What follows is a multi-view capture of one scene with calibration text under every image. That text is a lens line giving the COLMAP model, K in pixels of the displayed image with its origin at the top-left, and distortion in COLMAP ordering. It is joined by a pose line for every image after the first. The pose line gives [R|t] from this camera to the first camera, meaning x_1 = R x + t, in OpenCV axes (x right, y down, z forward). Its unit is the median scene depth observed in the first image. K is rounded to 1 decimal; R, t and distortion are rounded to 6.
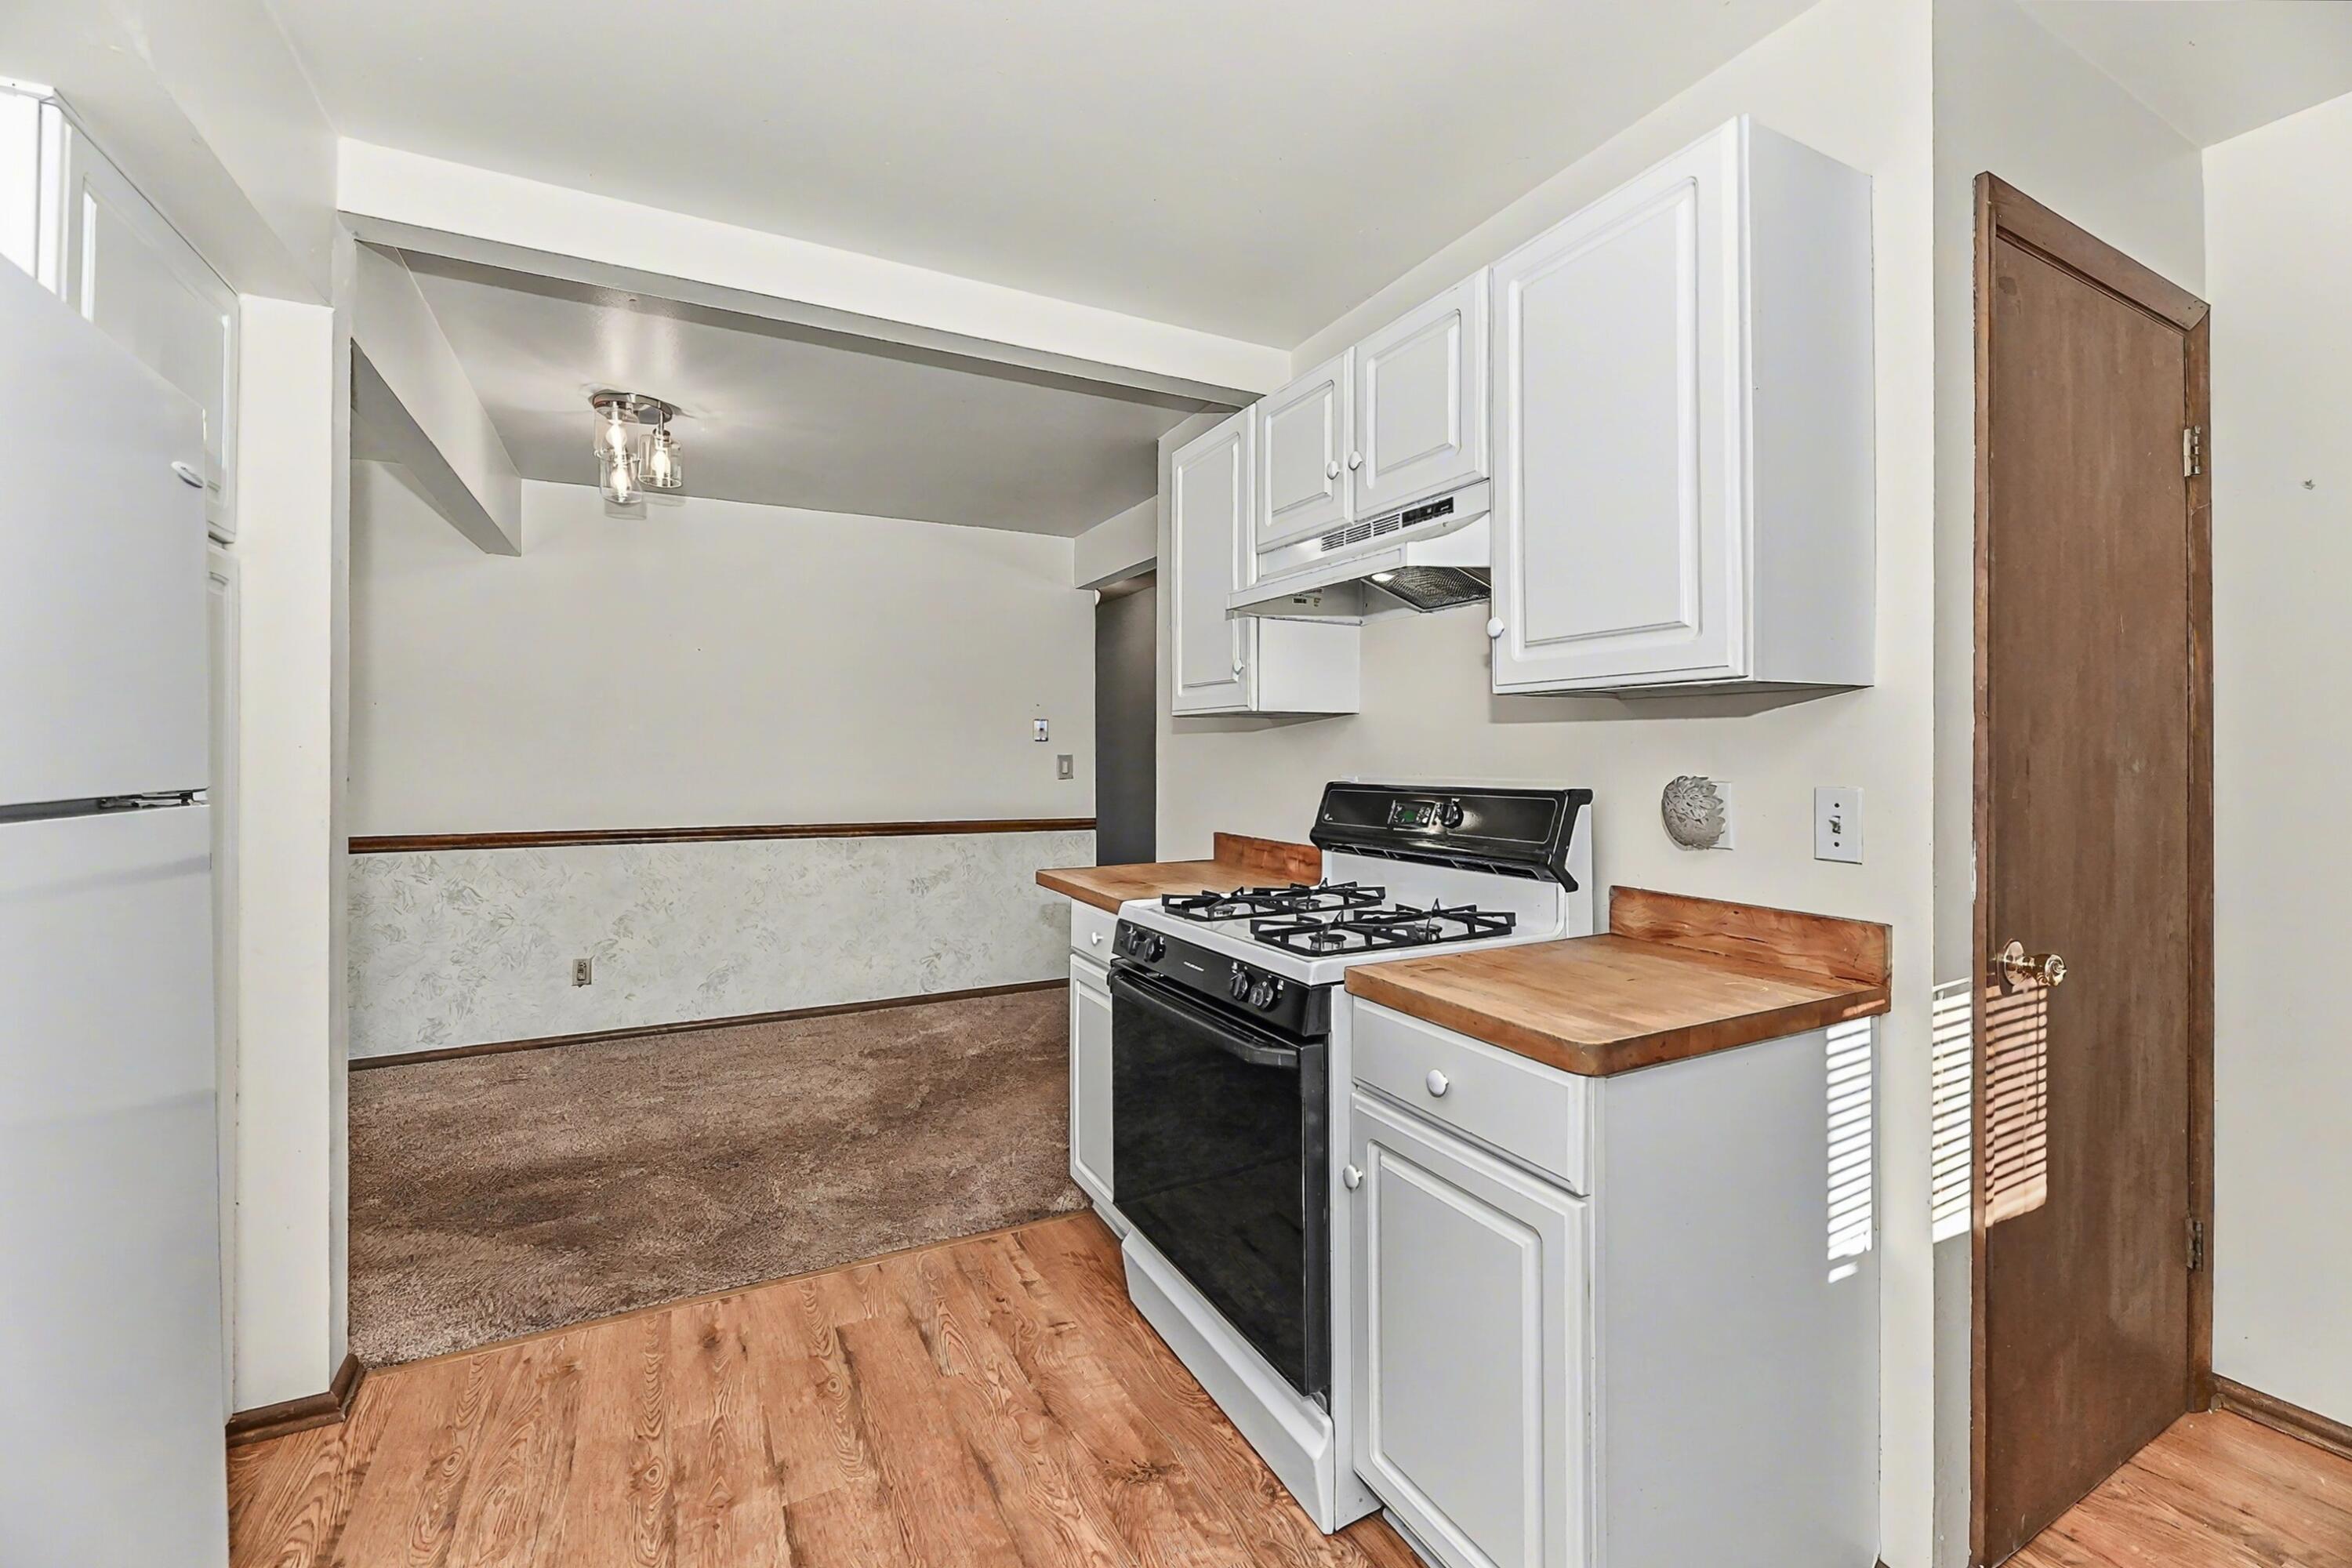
lens RADIAL K [[983.7, 0, 1191.3], [0, 983.7, 732.7], [0, 0, 1]] dist [-0.009762, -0.000368]
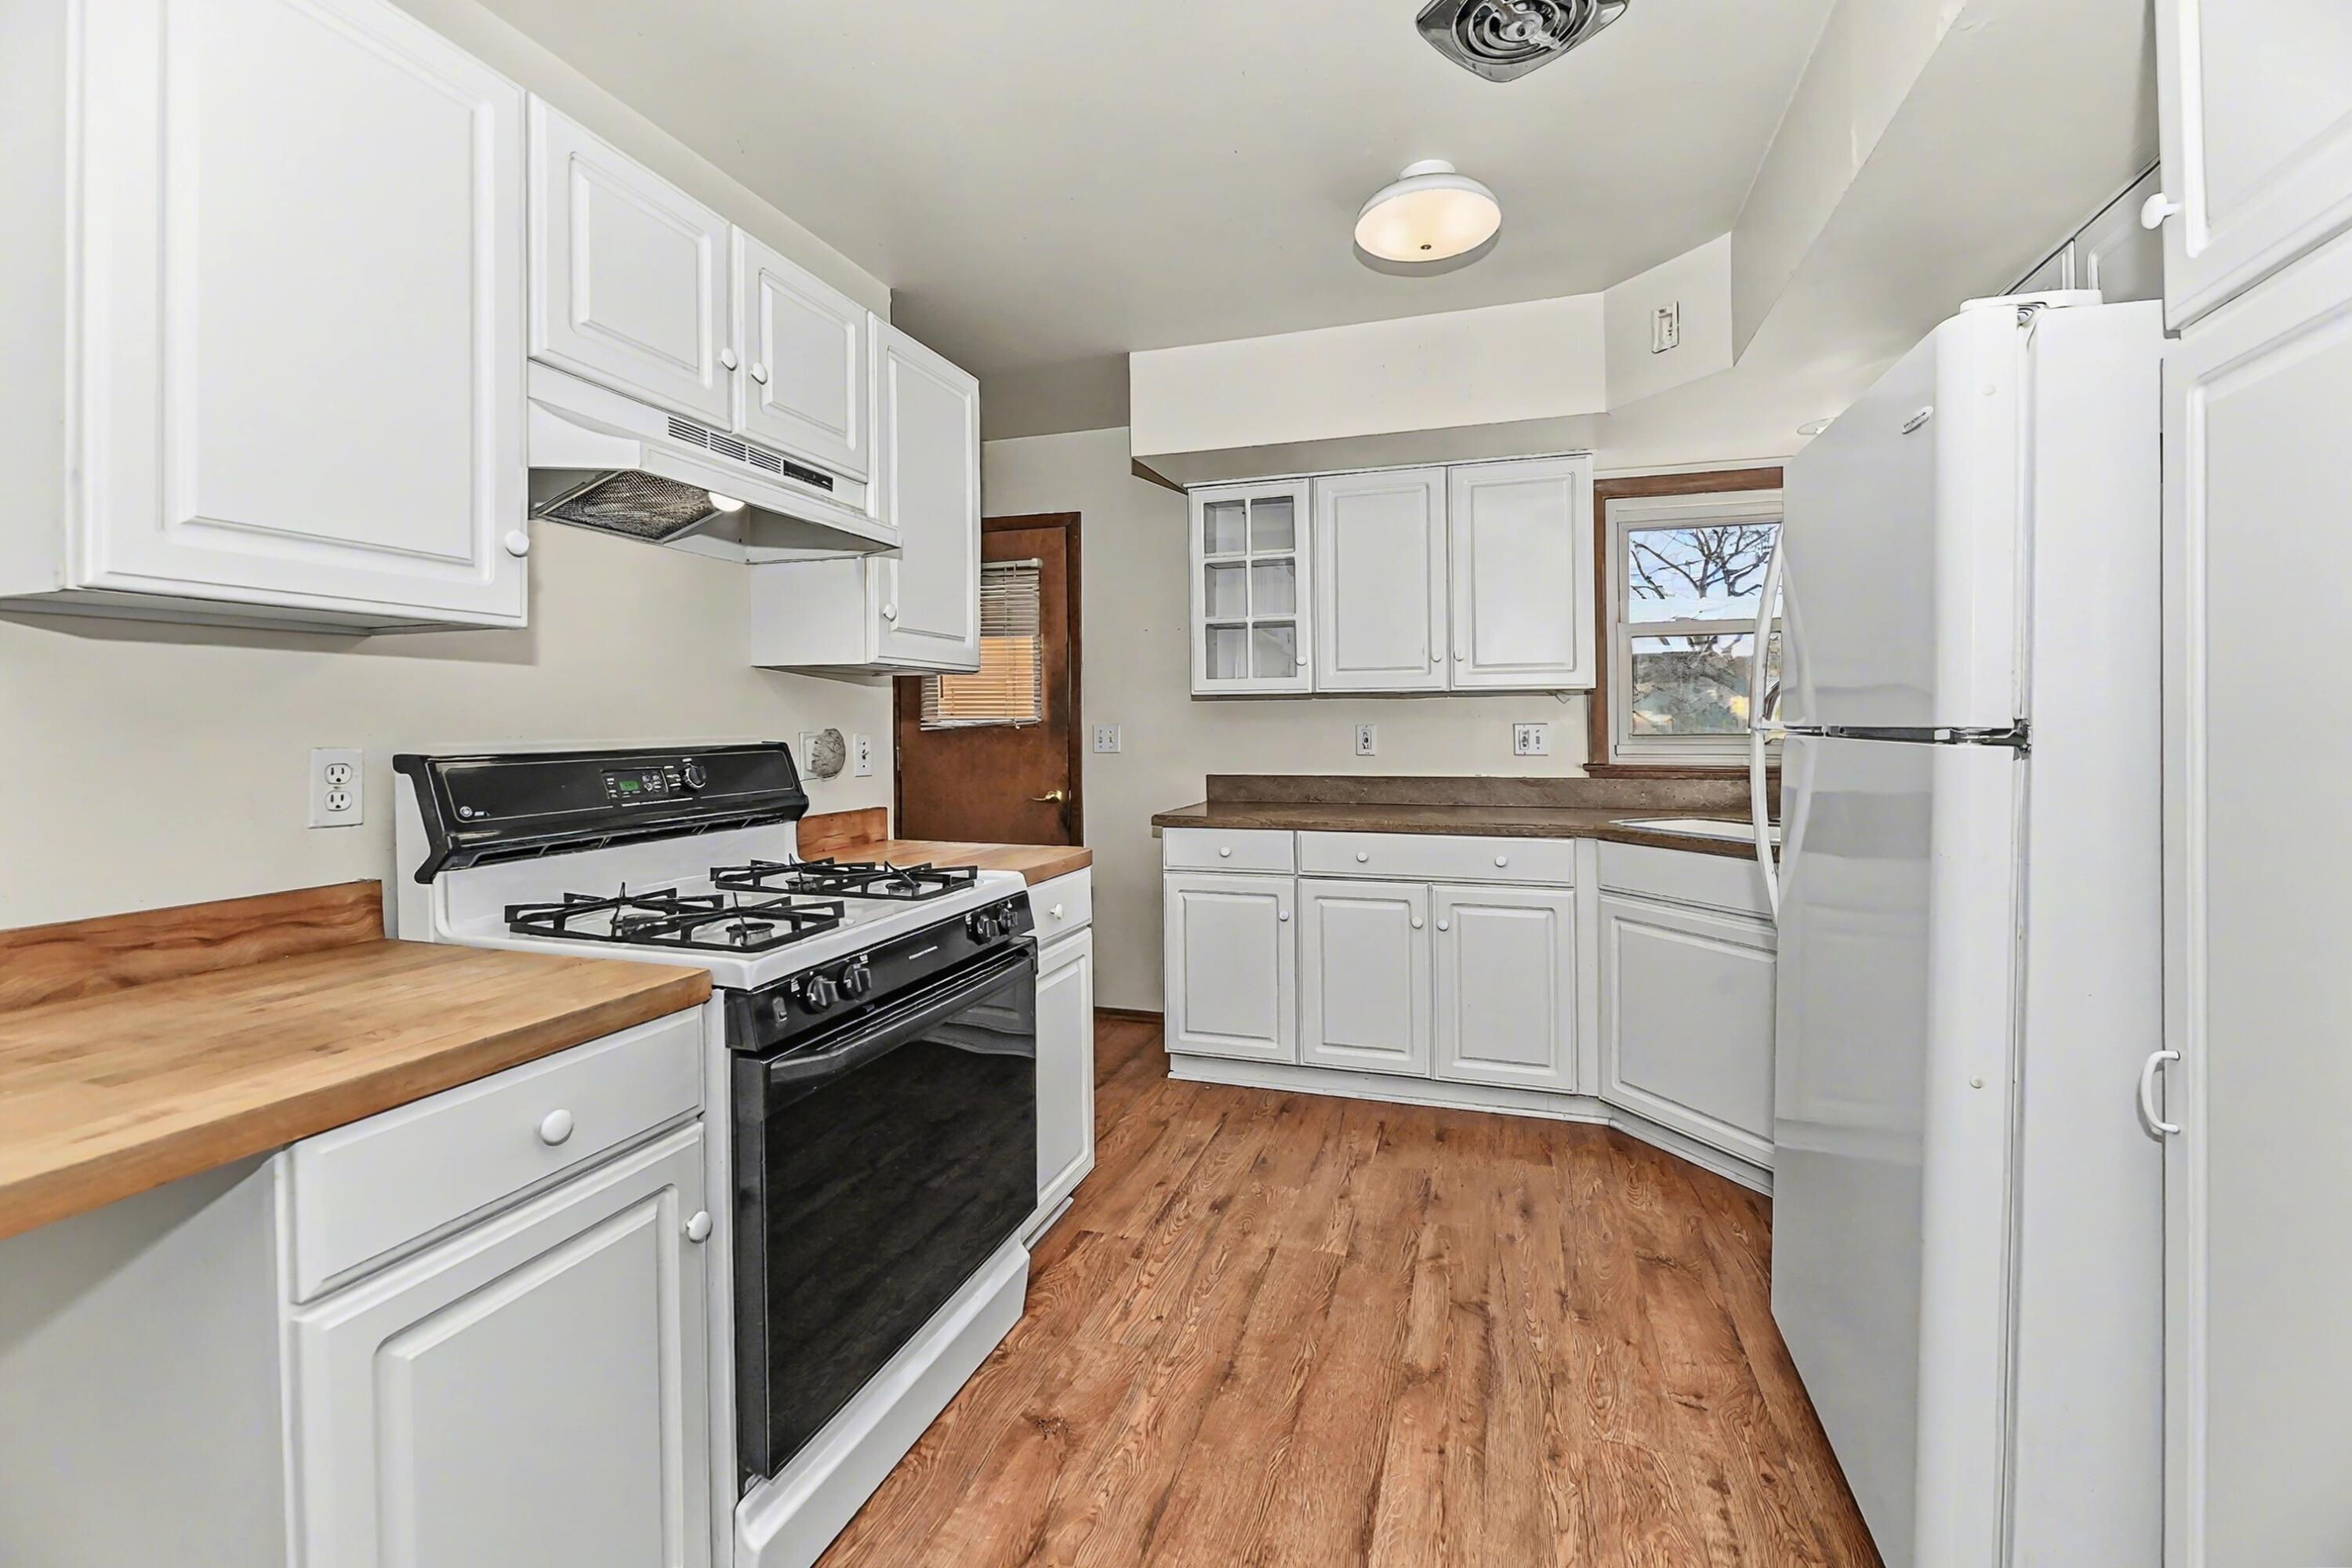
lens RADIAL K [[983.7, 0, 1191.3], [0, 983.7, 732.7], [0, 0, 1]] dist [-0.009762, -0.000368]
pose [[-0.696399, 0.001354, 0.717653, -0.727793], [-0.004727, 0.999968, -0.006473, 0.045666], [-0.717639, -0.007900, -0.696371, 1.341560]]
